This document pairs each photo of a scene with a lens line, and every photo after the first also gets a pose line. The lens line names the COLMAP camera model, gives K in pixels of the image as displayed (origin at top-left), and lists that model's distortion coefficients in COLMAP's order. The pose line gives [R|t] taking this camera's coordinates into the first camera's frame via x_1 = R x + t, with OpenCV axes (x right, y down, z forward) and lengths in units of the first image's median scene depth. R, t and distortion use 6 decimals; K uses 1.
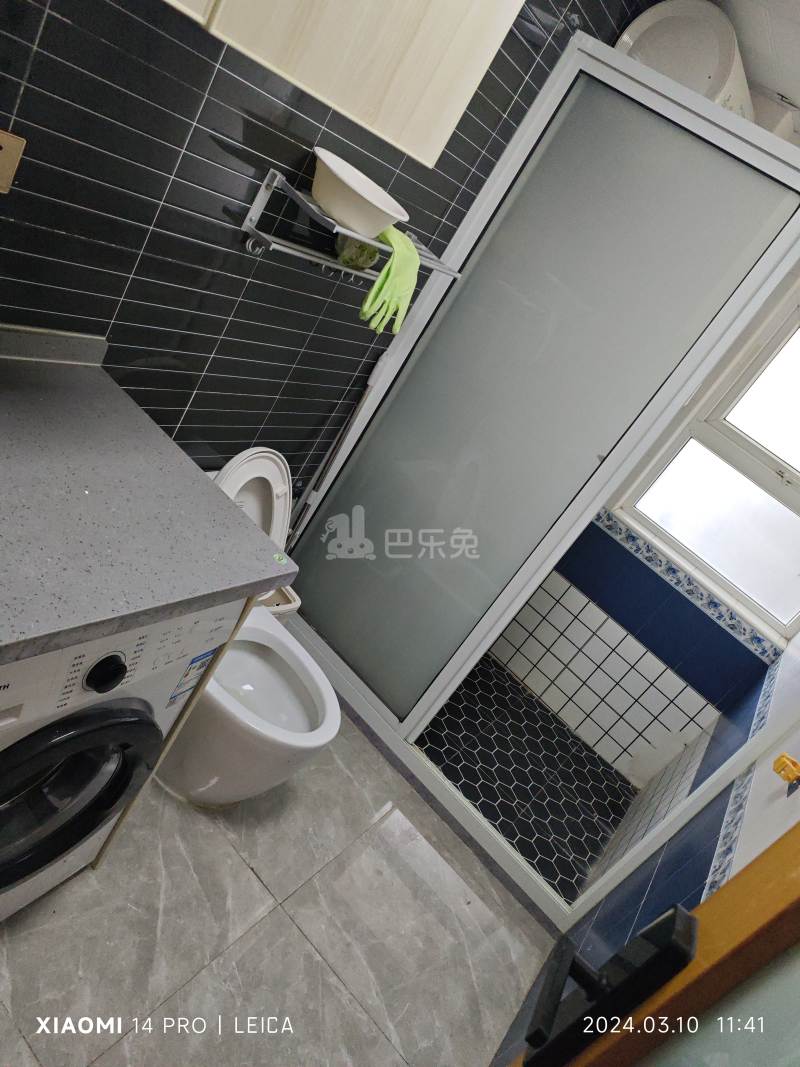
lens RADIAL K [[750.8, 0, 405.6], [0, 750.8, 523.5], [0, 0, 1]] dist [-0.000766, -0.003208]
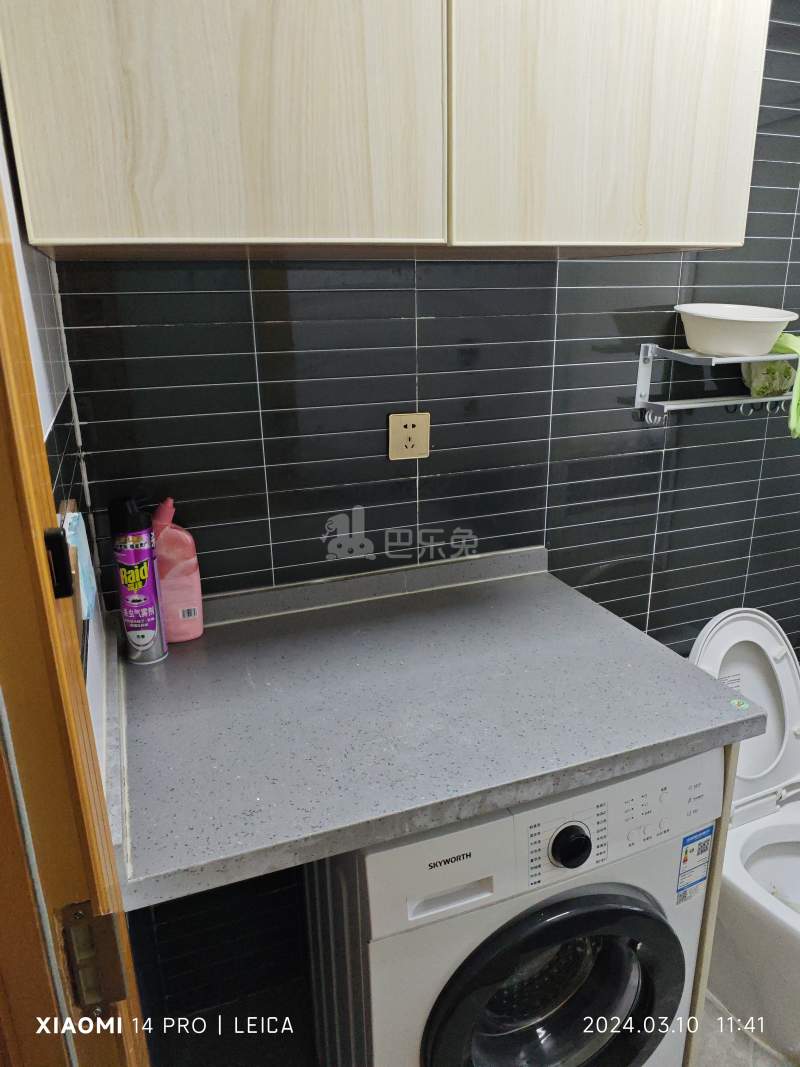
lens RADIAL K [[743.1, 0, 395.6], [0, 743.1, 537.4], [0, 0, 1]] dist [0.000022, -0.001473]
pose [[0.710463, -0.346713, -0.612399, 0.101417], [0.141181, 0.922743, -0.358627, 0.086785], [0.689427, 0.168332, 0.704524, 0.059294]]
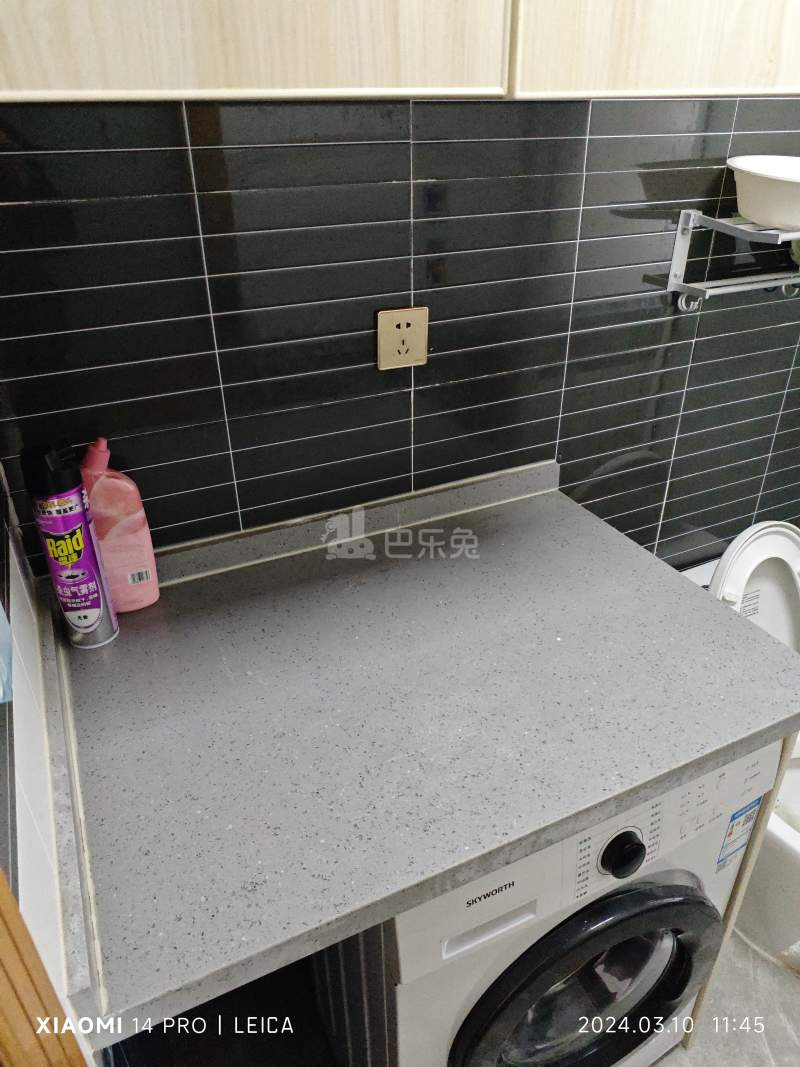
lens RADIAL K [[752.1, 0, 400.0], [0, 752.1, 533.5], [0, 0, 1]] dist [-0.015747, 0.004463]
pose [[0.750342, -0.246443, -0.613394, 0.009590], [0.190407, 0.969157, -0.156461, -0.038514], [0.633034, 0.000605, 0.774124, 0.117710]]
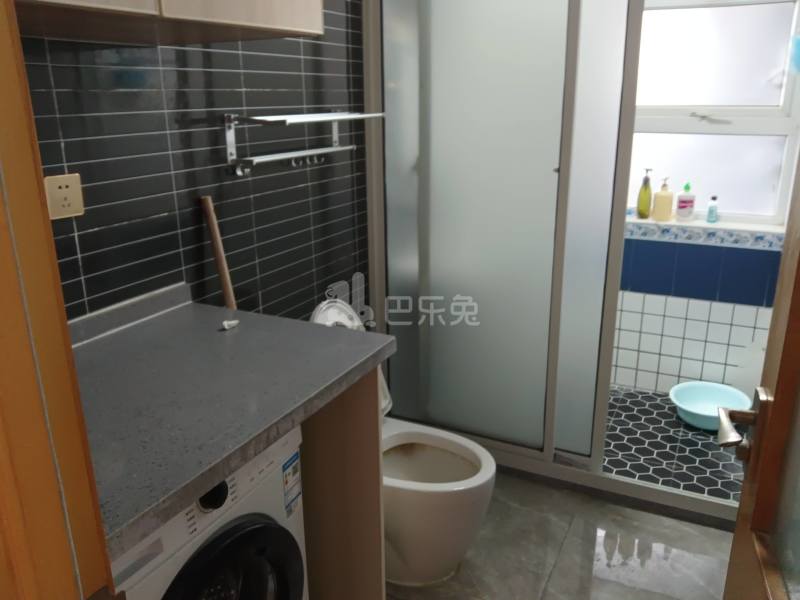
lens RADIAL K [[662.5, 0, 400.0], [0, 662.5, 300.0], [0, 0, 1]] dist [0.048163, -0.122980]
pose [[0.843908, -0.535734, -0.028438, -0.048401], [0.527530, 0.838295, -0.137746, 0.122820], [0.097635, 0.101243, 0.990059, -0.114747]]
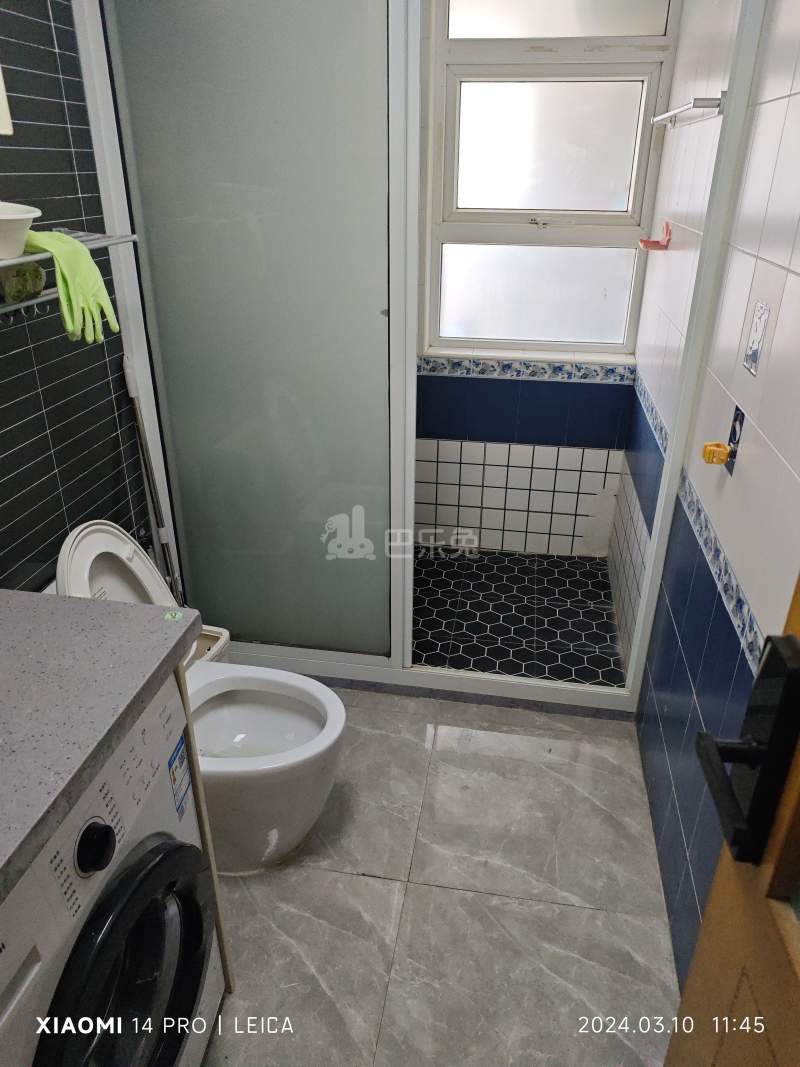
lens RADIAL K [[750.8, 0, 405.6], [0, 750.8, 523.5], [0, 0, 1]] dist [-0.000766, -0.003208]
pose [[0.774862, -0.620887, 0.118696, 0.003662], [0.605234, 0.782886, 0.144158, 0.000312], [-0.182431, -0.039863, 0.982410, 0.063020]]
